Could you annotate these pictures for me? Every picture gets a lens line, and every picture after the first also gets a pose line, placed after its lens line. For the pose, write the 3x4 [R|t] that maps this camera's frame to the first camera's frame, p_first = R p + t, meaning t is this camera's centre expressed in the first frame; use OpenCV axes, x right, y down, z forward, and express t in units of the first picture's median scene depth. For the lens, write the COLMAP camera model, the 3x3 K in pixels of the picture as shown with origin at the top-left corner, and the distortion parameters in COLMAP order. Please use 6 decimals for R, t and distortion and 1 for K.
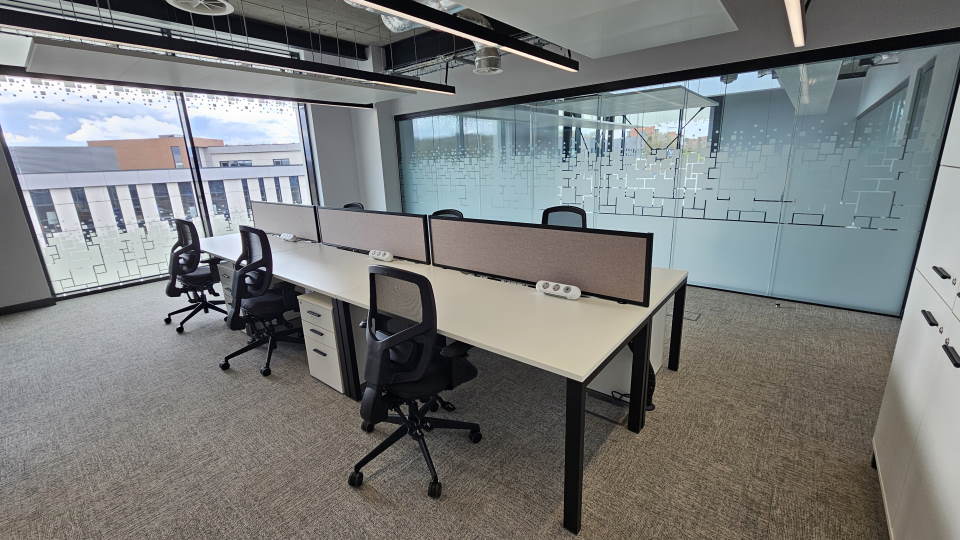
lens RADIAL K [[381.5, 0, 482.1], [0, 381.5, 253.4], [0, 0, 1]] dist [0.001398, 0.000158]
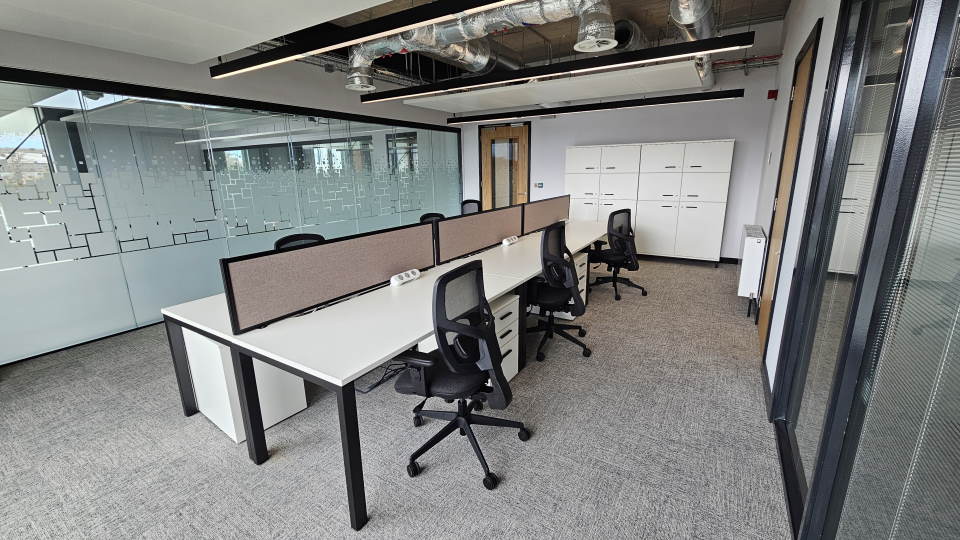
lens RADIAL K [[395.3, 0, 476.1], [0, 395.3, 266.0], [0, 0, 1]] dist [-0.000461, 0.000043]
pose [[-0.113995, -0.200275, 0.973085, -1.025505], [0.260779, 0.939093, 0.223828, -0.159953], [-0.958644, 0.279276, -0.054824, 0.801456]]
